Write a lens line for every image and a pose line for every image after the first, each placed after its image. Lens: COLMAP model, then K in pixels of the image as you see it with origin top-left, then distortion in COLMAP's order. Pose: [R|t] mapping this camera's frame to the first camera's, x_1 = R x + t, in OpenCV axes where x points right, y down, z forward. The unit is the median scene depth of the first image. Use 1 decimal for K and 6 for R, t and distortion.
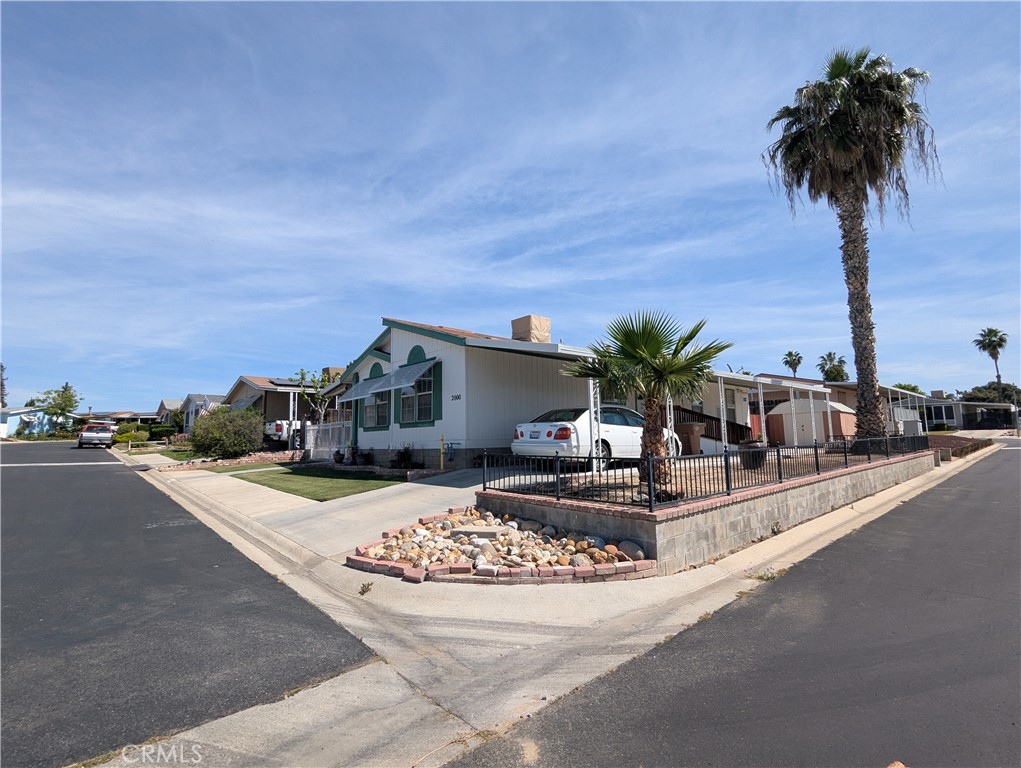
lens RADIAL K [[479.3, 0, 510.5], [0, 479.3, 384.0], [0, 0, 1]] dist [0.006263, 0.000971]
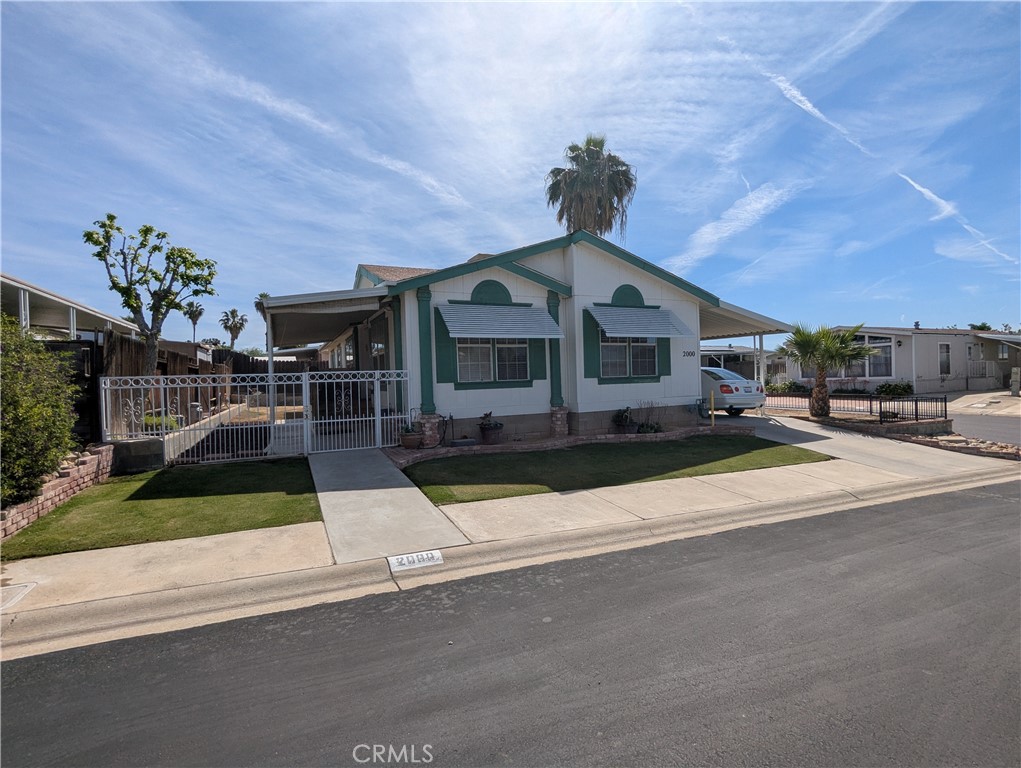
lens RADIAL K [[490.3, 0, 510.5], [0, 490.3, 384.0], [0, 0, 1]] dist [-0.000043, 0.001379]
pose [[0.276292, 0.001116, 0.961073, -0.576397], [-0.089923, 0.995642, 0.024695, 0.047494], [-0.956858, -0.093246, 0.275189, 0.512972]]
